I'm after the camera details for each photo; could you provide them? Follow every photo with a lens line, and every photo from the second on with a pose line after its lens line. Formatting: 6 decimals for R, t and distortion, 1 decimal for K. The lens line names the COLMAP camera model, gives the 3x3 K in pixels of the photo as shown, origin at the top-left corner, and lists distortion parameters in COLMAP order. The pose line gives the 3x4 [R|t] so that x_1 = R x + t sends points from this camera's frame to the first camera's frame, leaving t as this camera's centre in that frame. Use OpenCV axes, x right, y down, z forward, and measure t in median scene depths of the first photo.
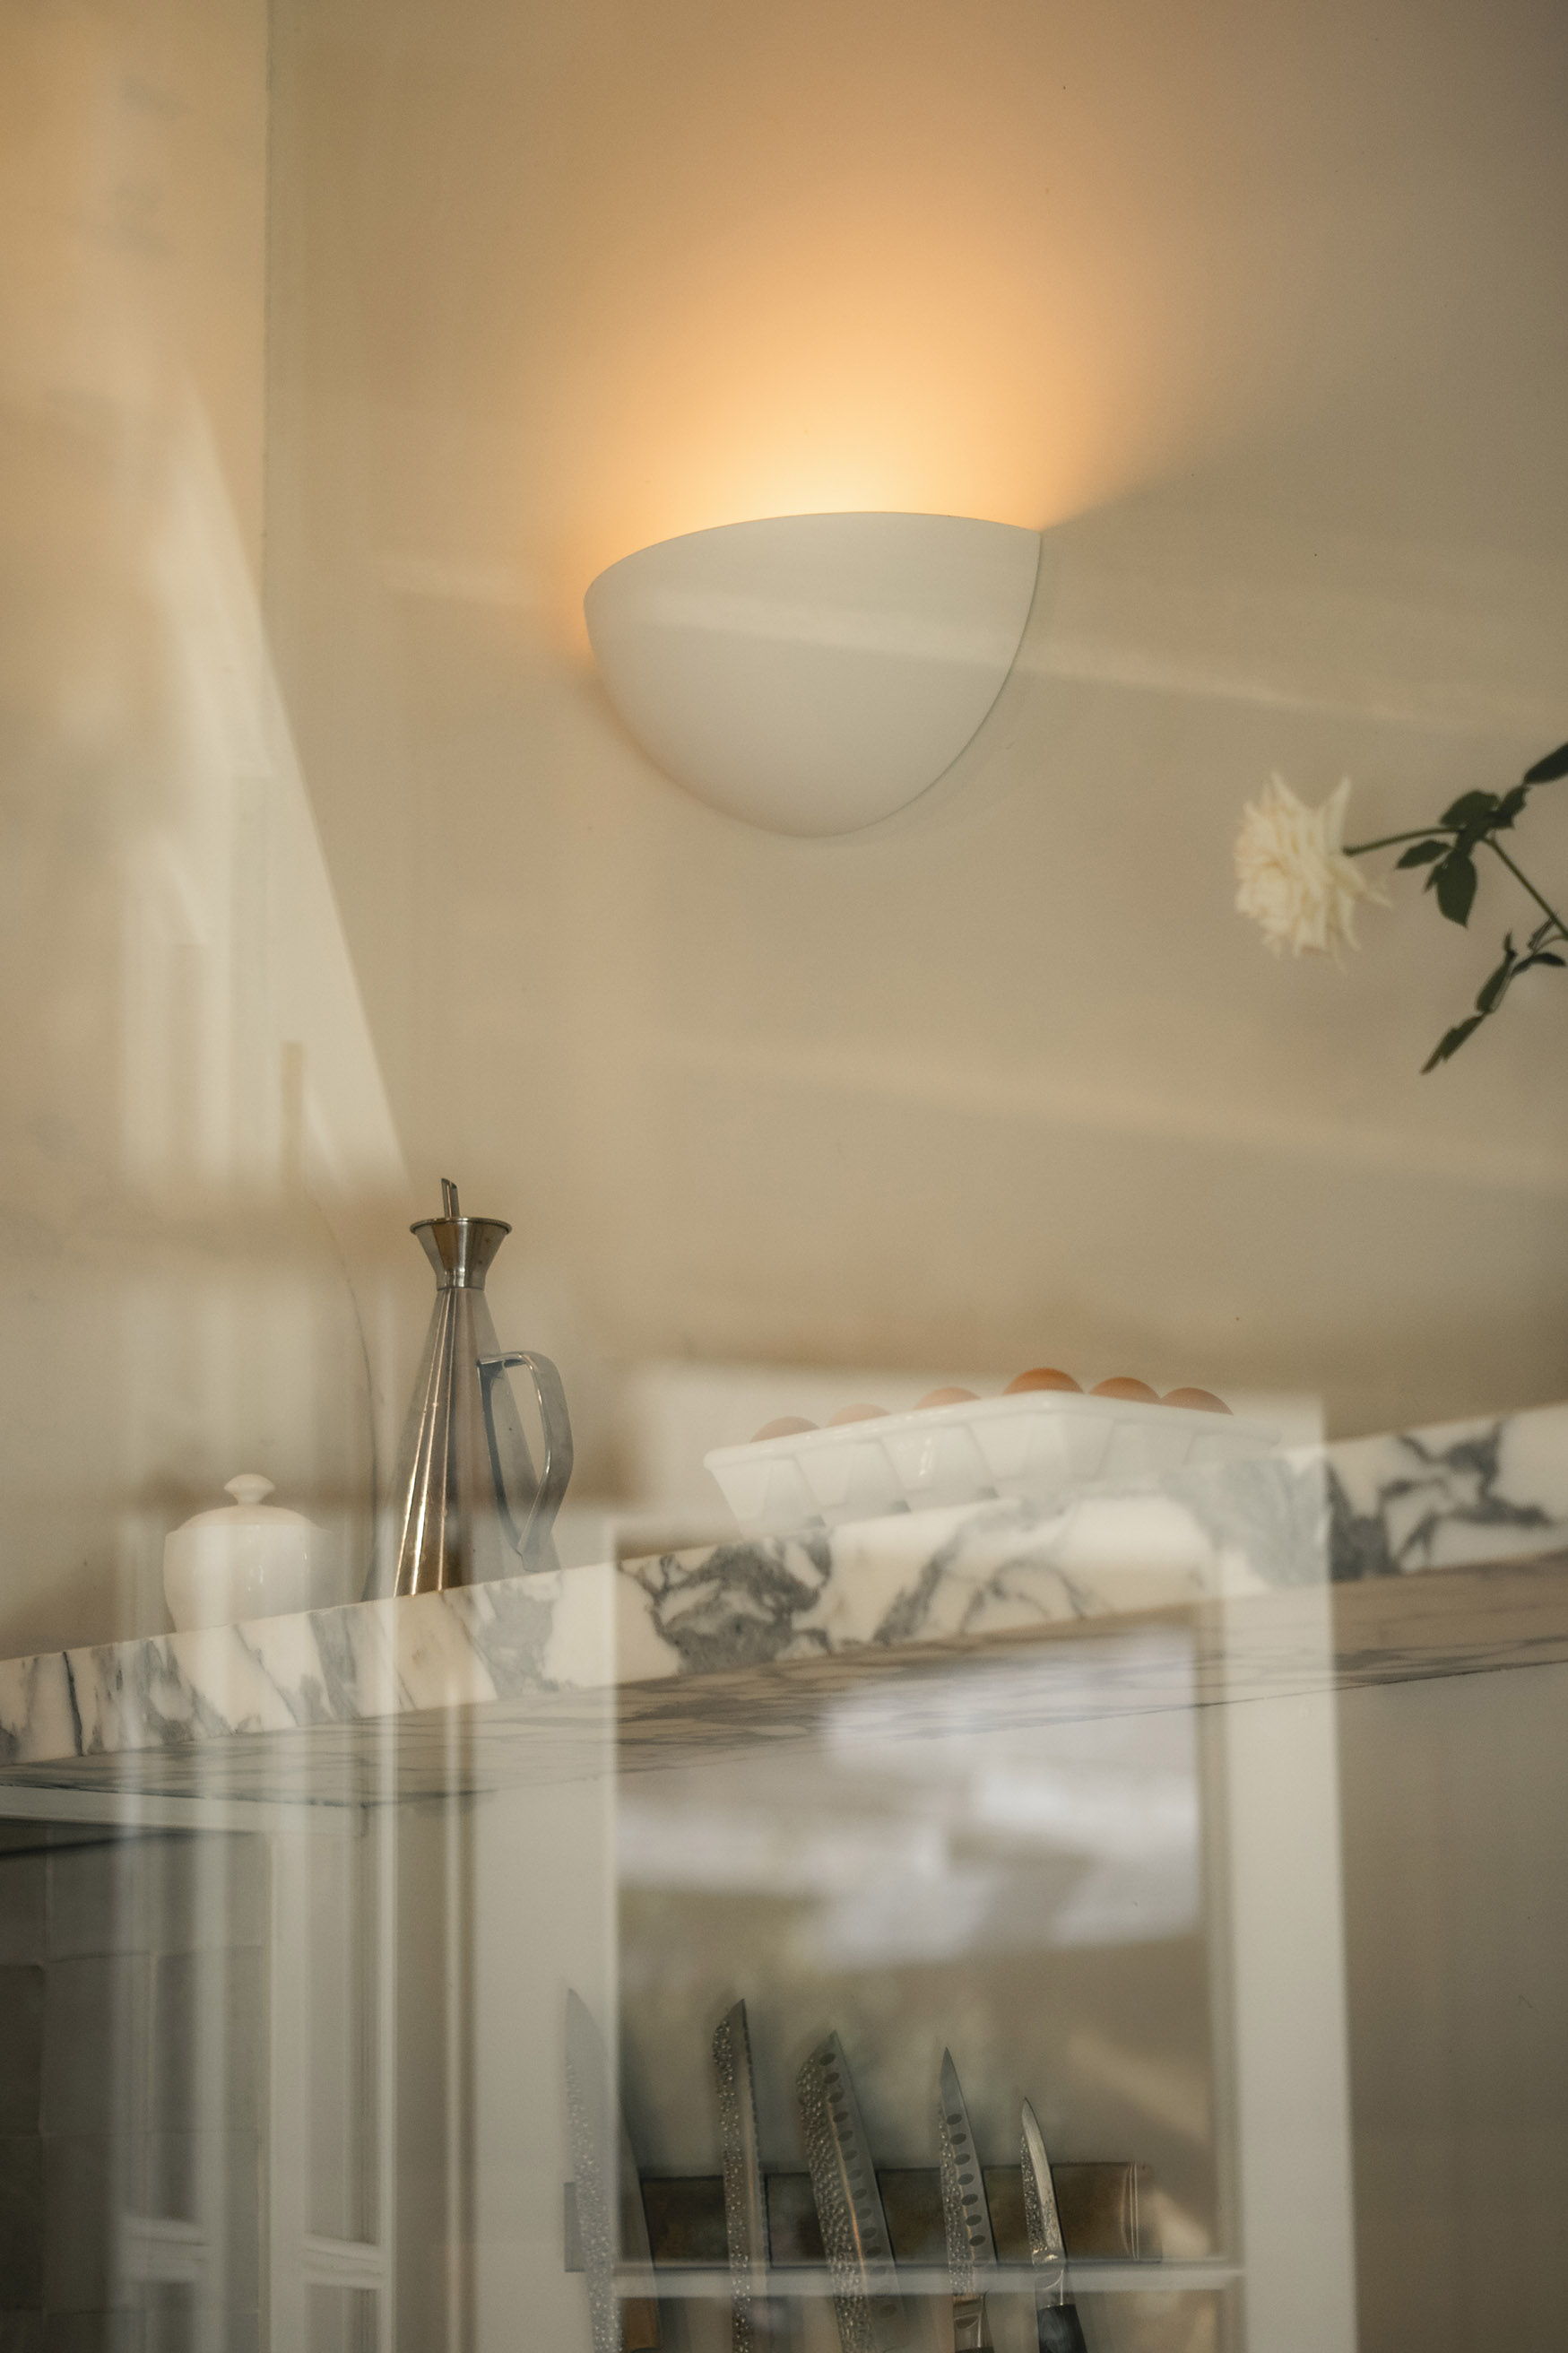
lens RADIAL K [[5048.6, 0, 784.0], [0, 5048.6, 1176.5], [0, 0, 1]] dist [-0.223242, 0.259801]
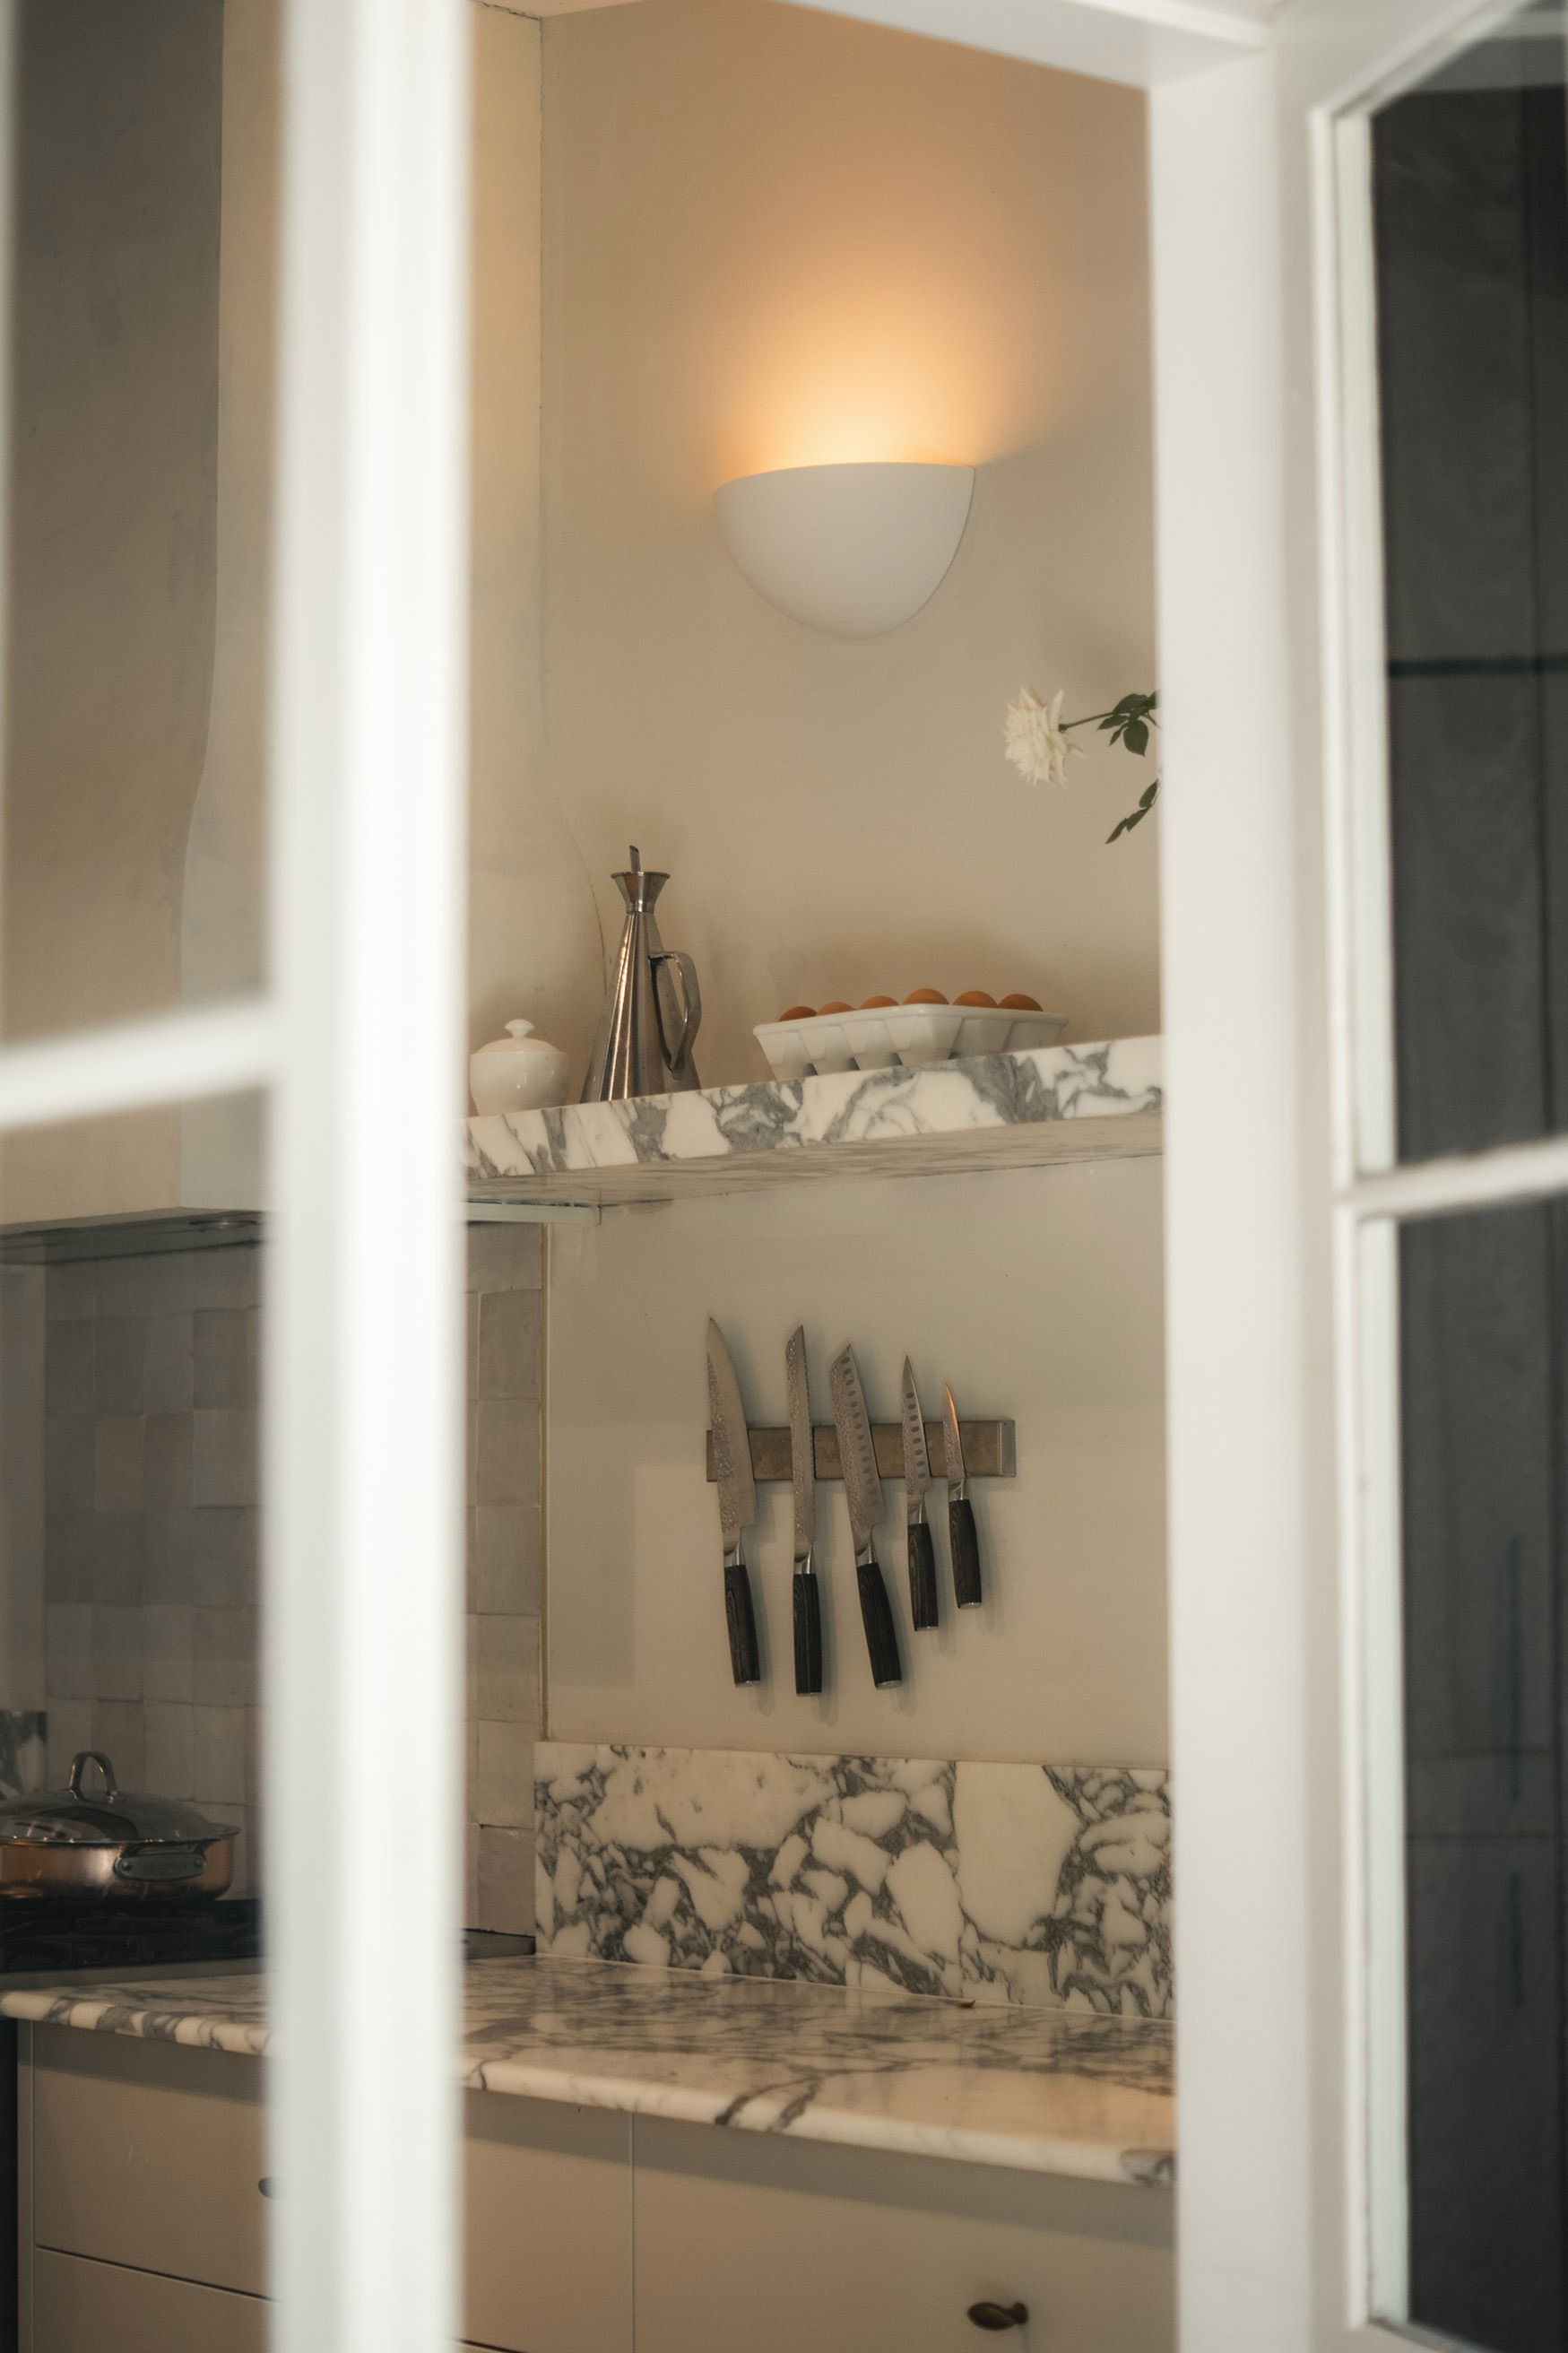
lens RADIAL K [[4678.9, 0, 784.0], [0, 4678.9, 1176.5], [0, 0, 1]] dist [-0.013616, -0.098328]
pose [[0.995762, 0.007139, -0.091686, 0.156226], [0.005579, 0.990456, 0.137713, -0.128409], [0.091794, -0.137641, 0.986219, -0.688333]]
